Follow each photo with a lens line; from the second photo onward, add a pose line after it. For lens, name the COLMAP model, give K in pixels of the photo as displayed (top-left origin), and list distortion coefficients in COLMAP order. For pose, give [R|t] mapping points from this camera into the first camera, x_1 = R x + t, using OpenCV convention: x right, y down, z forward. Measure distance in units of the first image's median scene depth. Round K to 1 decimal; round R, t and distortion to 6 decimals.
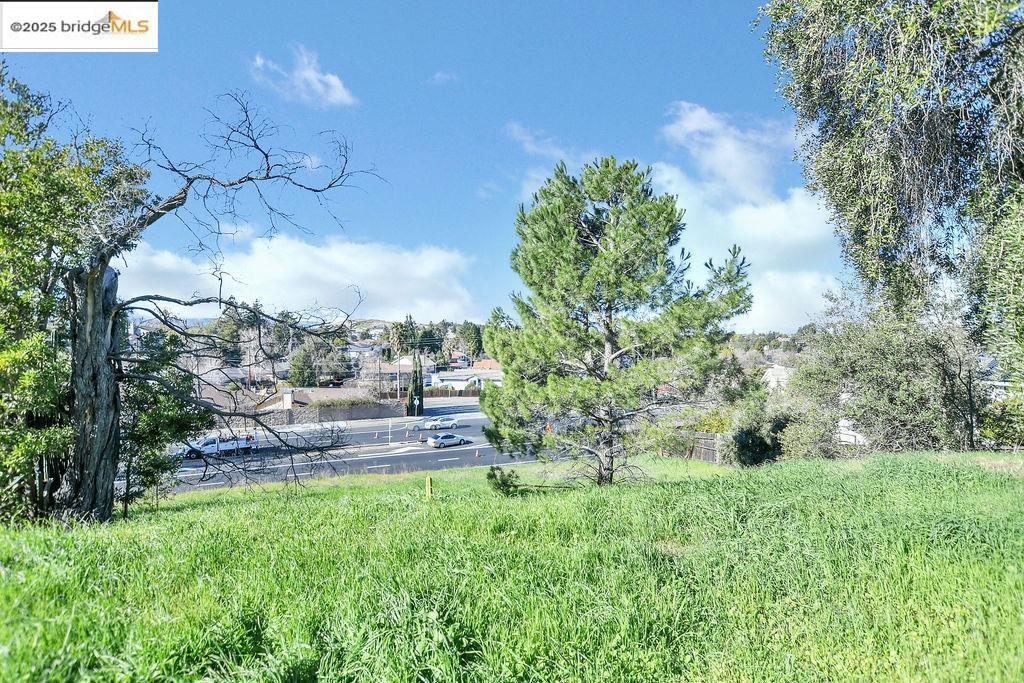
lens RADIAL K [[442.8, 0, 513.4], [0, 442.8, 342.8], [0, 0, 1]] dist [-0.000259, -0.000137]
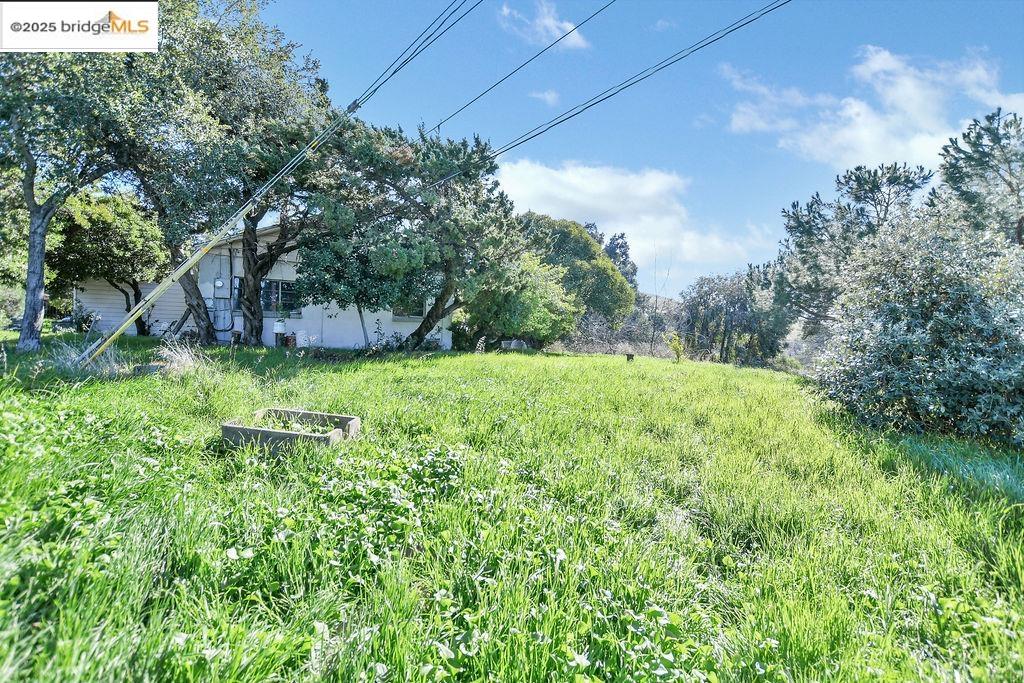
lens RADIAL K [[442.8, 0, 511.0], [0, 442.8, 341.3], [0, 0, 1]] dist [-0.000259, -0.000137]
pose [[0.999999, -0.000761, 0.000976, -0.560856], [0.000764, 0.999996, -0.002819, 0.236130], [-0.000974, 0.002820, 0.999996, -0.161451]]
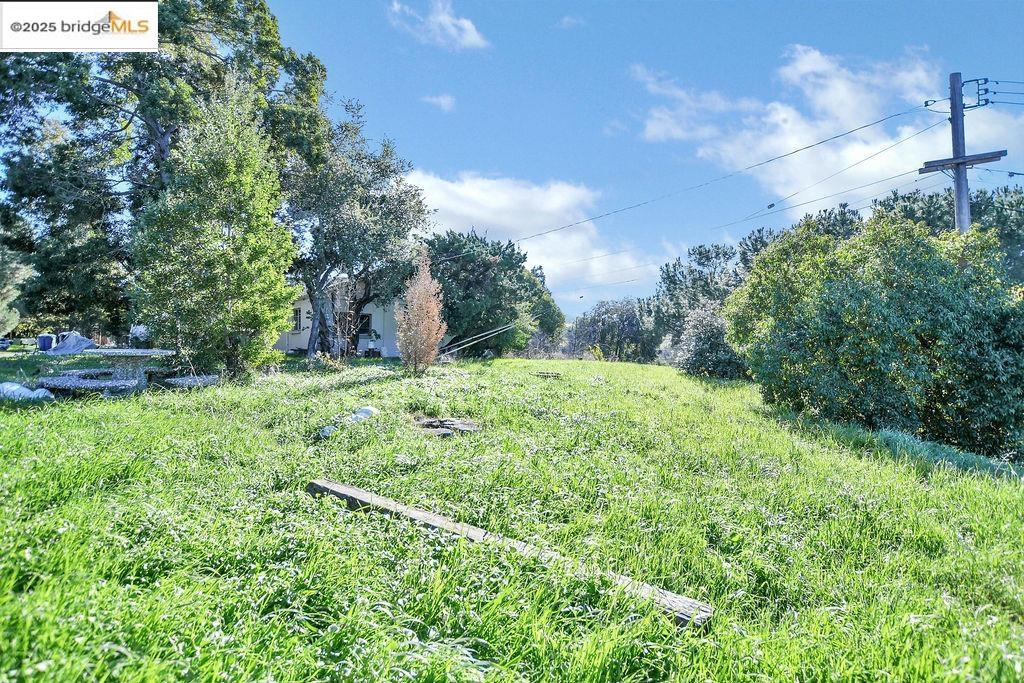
lens RADIAL K [[442.8, 0, 511.9], [0, 442.8, 343.2], [0, 0, 1]] dist [-0.000259, -0.000137]
pose [[1.000000, 0.000012, -0.000227, -0.297907], [-0.000012, 1.000000, -0.000007, 0.167334], [0.000227, 0.000007, 1.000000, -0.056092]]
